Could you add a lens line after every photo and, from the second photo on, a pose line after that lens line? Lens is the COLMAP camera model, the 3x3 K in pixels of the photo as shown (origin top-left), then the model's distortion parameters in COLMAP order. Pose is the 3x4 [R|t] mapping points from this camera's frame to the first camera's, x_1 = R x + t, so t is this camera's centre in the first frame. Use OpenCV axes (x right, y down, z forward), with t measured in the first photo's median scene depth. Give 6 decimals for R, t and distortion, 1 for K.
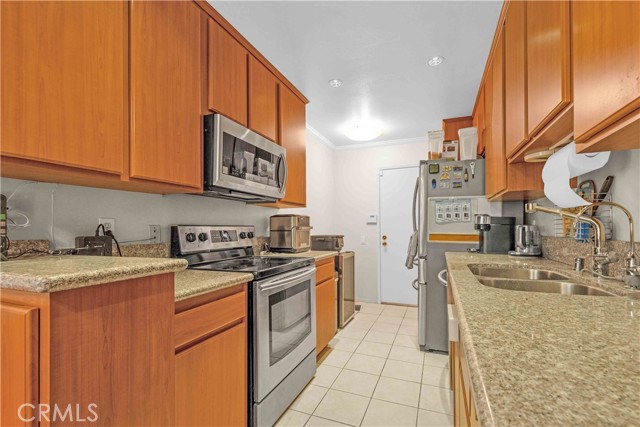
lens RADIAL K [[281.4, 0, 321.0], [0, 281.4, 227.1], [0, 0, 1]] dist [-0.000806, -0.000145]
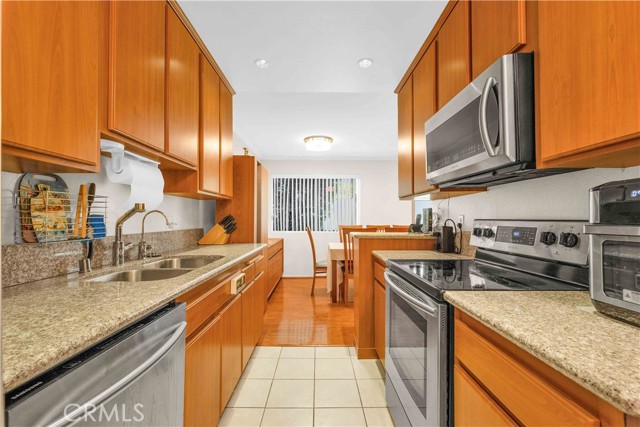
lens RADIAL K [[271.1, 0, 322.4], [0, 271.1, 213.6], [0, 0, 1]] dist [-0.000330, -0.000328]
pose [[-0.912594, -0.002171, -0.408862, 0.363573], [0.000953, 0.999972, -0.007438, -0.017541], [0.408867, -0.007178, -0.912566, 1.364151]]
